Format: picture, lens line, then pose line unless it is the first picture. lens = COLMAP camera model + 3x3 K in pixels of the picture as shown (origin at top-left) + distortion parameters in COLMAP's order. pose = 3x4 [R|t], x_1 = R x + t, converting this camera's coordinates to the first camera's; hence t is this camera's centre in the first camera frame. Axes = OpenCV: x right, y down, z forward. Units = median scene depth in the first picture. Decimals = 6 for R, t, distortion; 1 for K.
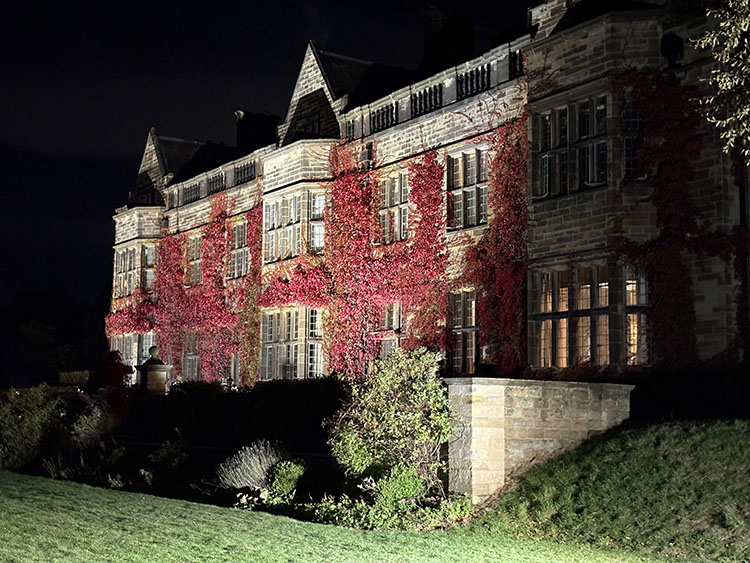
lens RADIAL K [[1121.8, 0, 375.0], [0, 1121.8, 281.5], [0, 0, 1]] dist [0.104484, -0.174127]
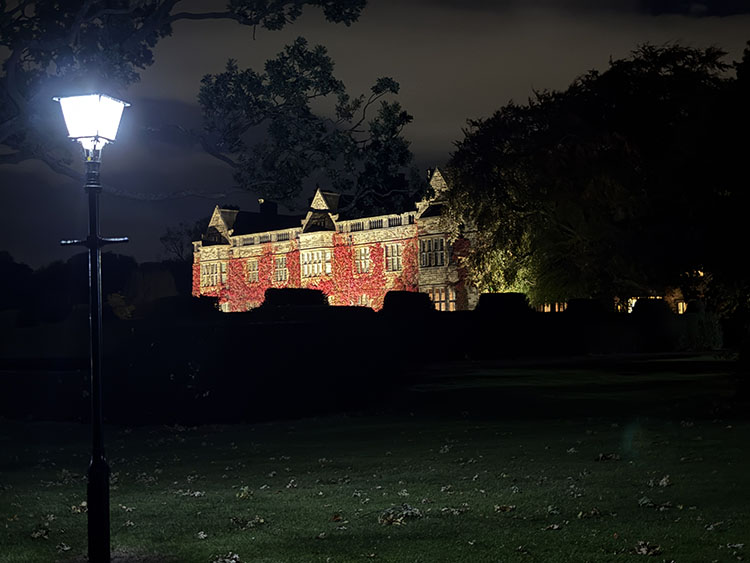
lens RADIAL K [[1121.8, 0, 375.0], [0, 1121.8, 281.5], [0, 0, 1]] dist [0.104484, -0.174127]
pose [[0.977633, -0.022178, 0.209144, -0.558743], [0.009440, 0.998049, 0.061711, -0.193142], [-0.210105, -0.058357, 0.975936, -1.796475]]
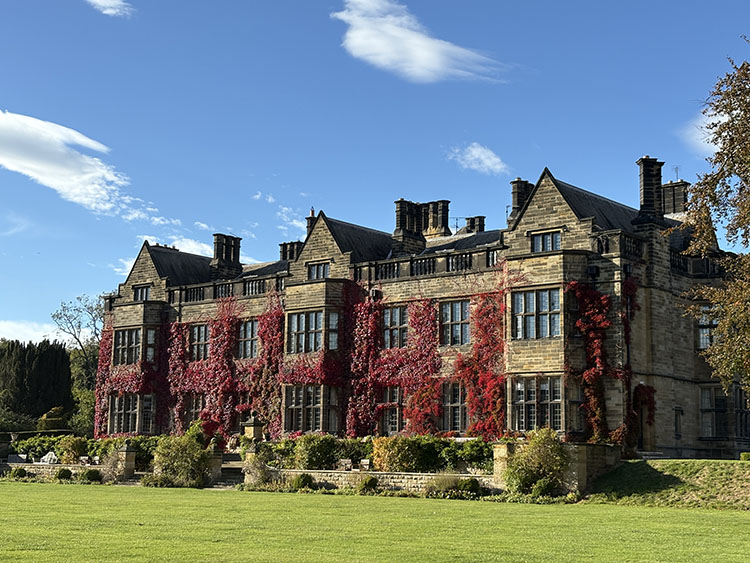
lens RADIAL K [[1099.5, 0, 387.5], [0, 1099.5, 282.8], [0, 0, 1]] dist [0.177327, -0.026188]
pose [[0.952013, 0.049655, 0.302003, -0.510039], [-0.040020, 0.998475, -0.038015, -0.073721], [-0.303430, 0.024104, 0.952549, -0.567960]]
